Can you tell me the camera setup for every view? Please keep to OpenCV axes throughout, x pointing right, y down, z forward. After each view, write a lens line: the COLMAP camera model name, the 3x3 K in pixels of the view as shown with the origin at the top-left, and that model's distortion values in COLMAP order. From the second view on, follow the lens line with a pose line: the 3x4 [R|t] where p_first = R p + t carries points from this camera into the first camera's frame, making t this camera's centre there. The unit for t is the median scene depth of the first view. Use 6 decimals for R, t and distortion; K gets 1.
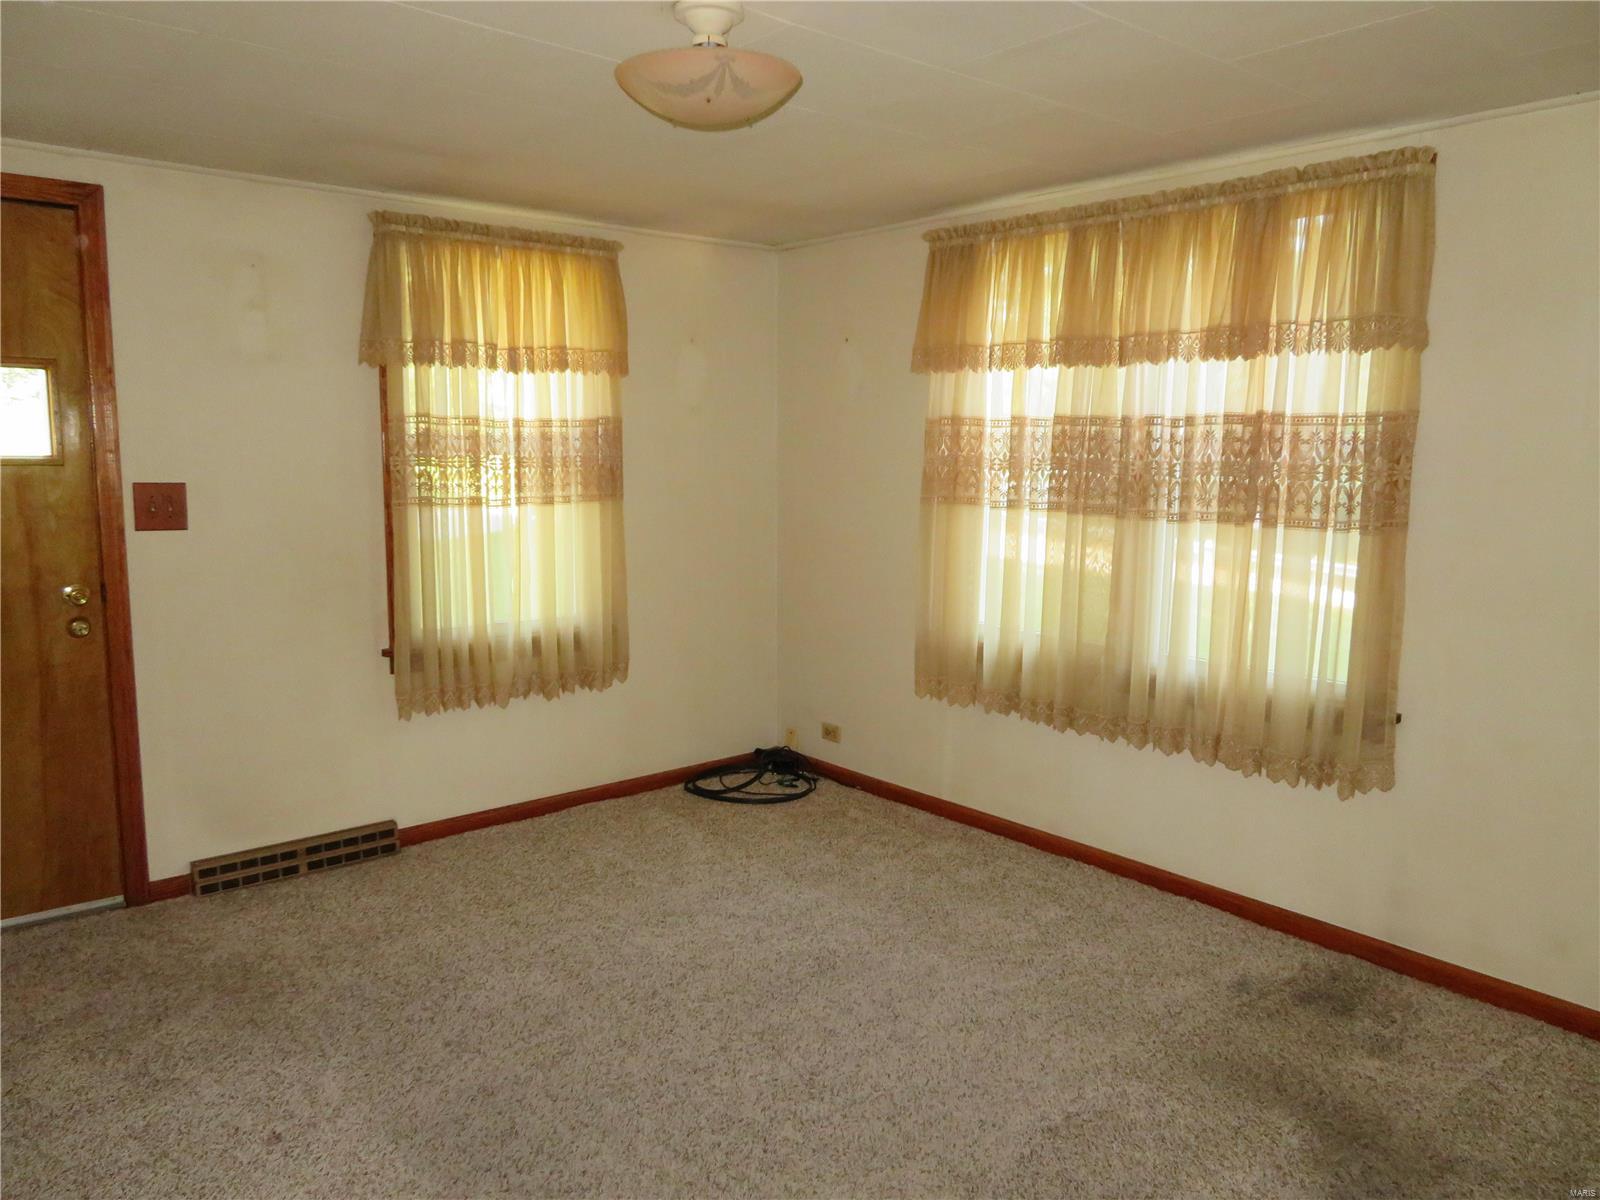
lens RADIAL K [[1140.1, 0, 802.3], [0, 1140.1, 602.7], [0, 0, 1]] dist [-0.013280, 0.004633]
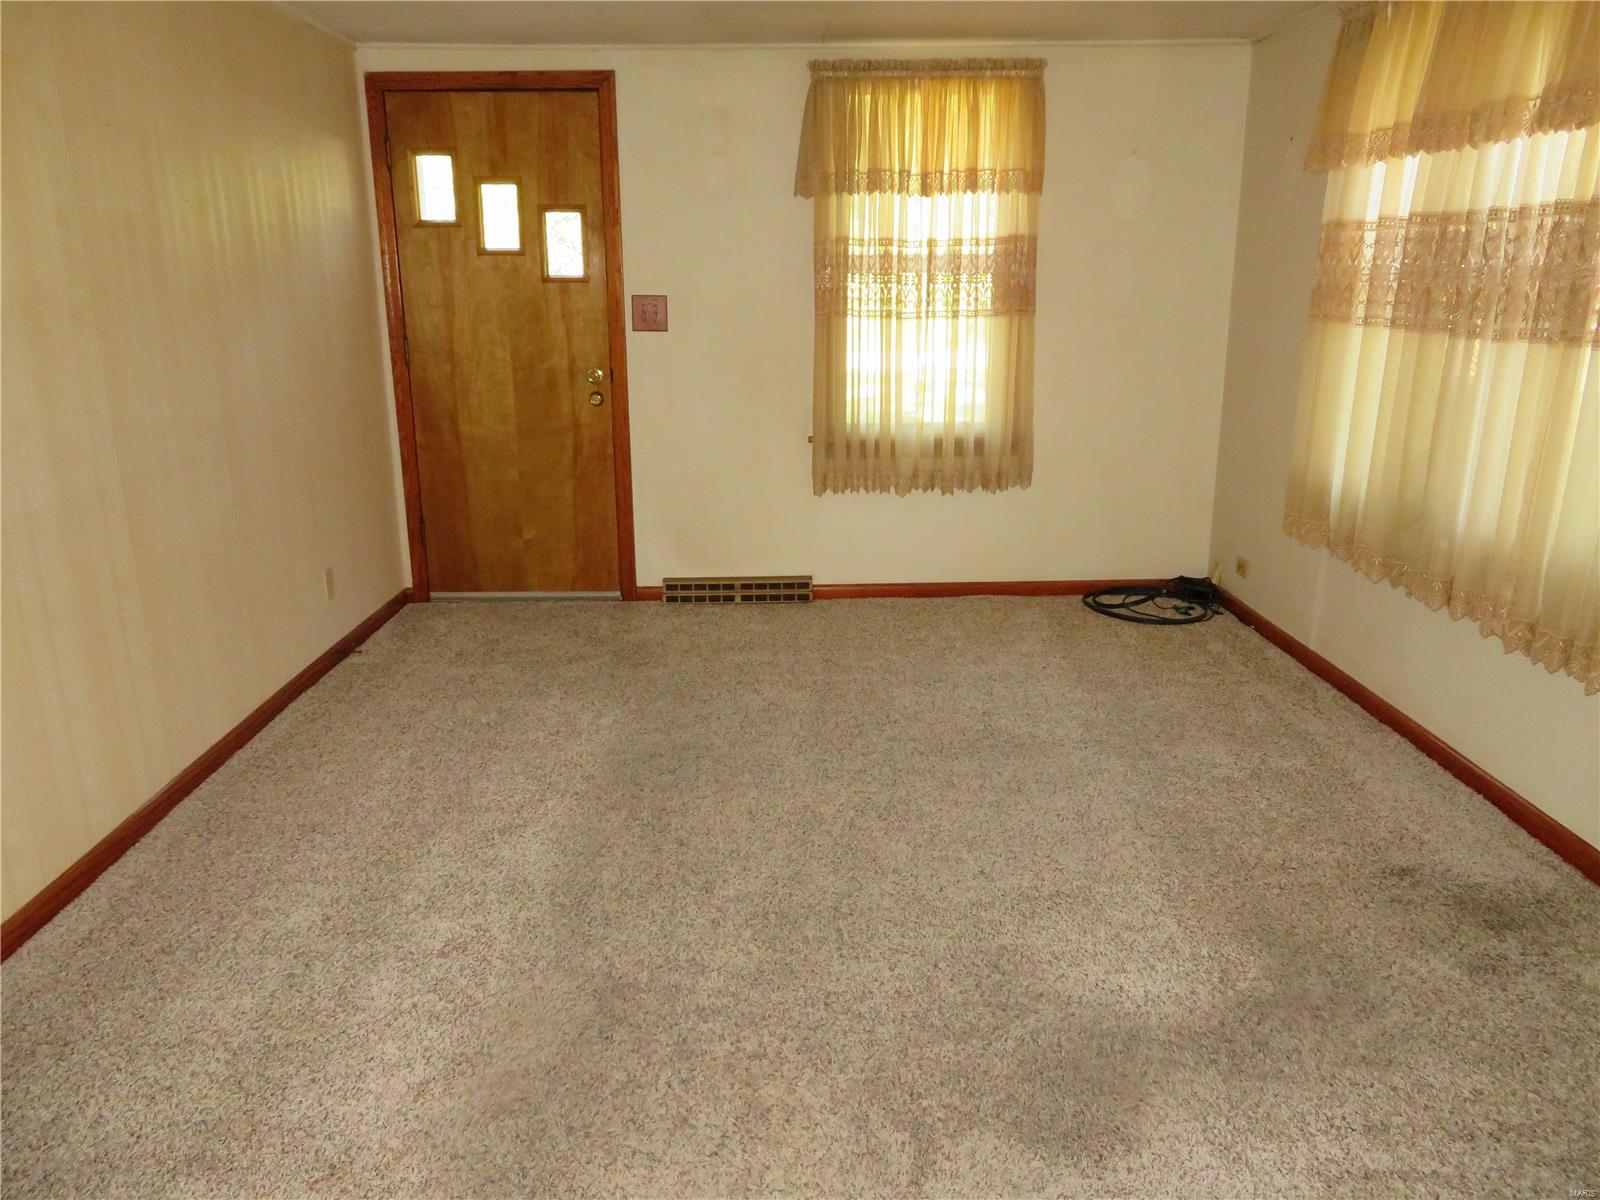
lens RADIAL K [[1147.3, 0, 800.0], [0, 1147.3, 600.0], [0, 0, 1]] dist [-0.009022, -0.000368]
pose [[0.771666, 0.159750, -0.615638, 0.410820], [-0.074766, 0.984016, 0.161625, 0.015414], [0.631618, -0.078692, 0.771276, 0.024656]]
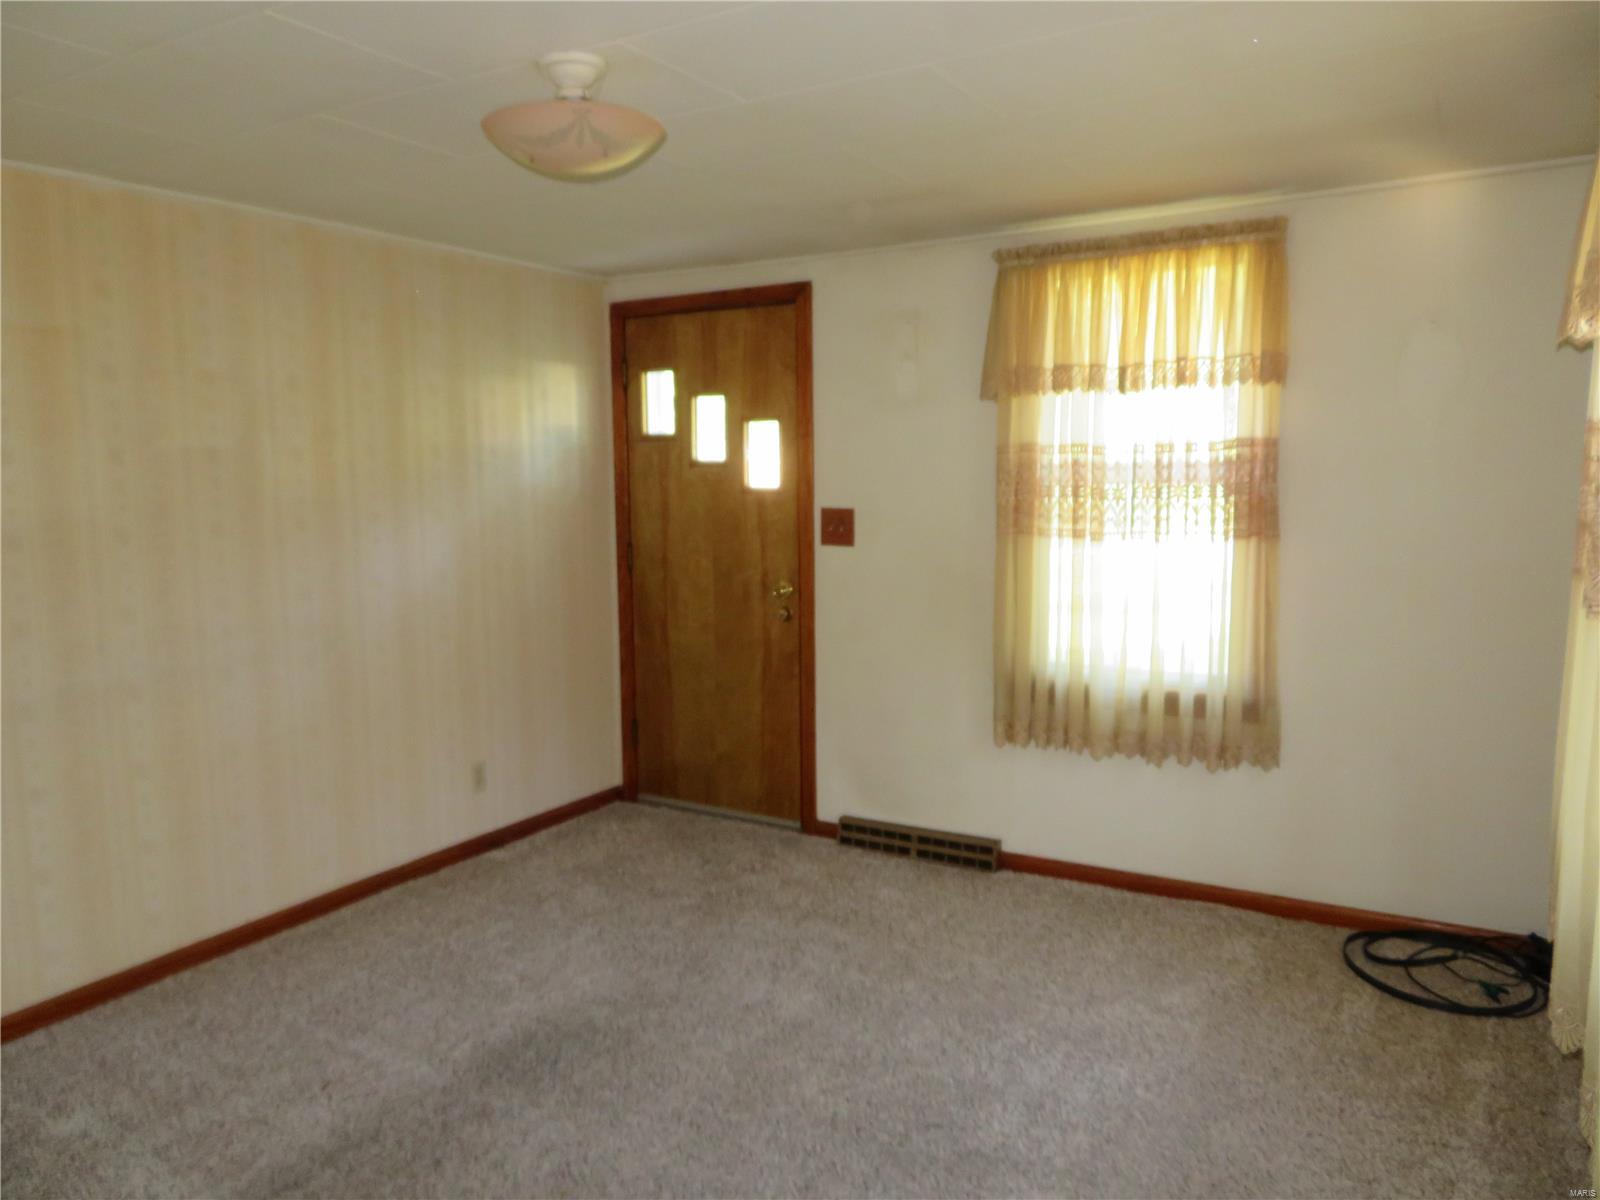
lens RADIAL K [[1140.1, 0, 802.3], [0, 1140.1, 602.7], [0, 0, 1]] dist [-0.013280, 0.004633]
pose [[0.319061, 0.097221, -0.942734, 0.536134], [-0.115064, 0.991340, 0.063291, -0.066277], [0.940723, 0.088281, 0.327485, 0.484524]]
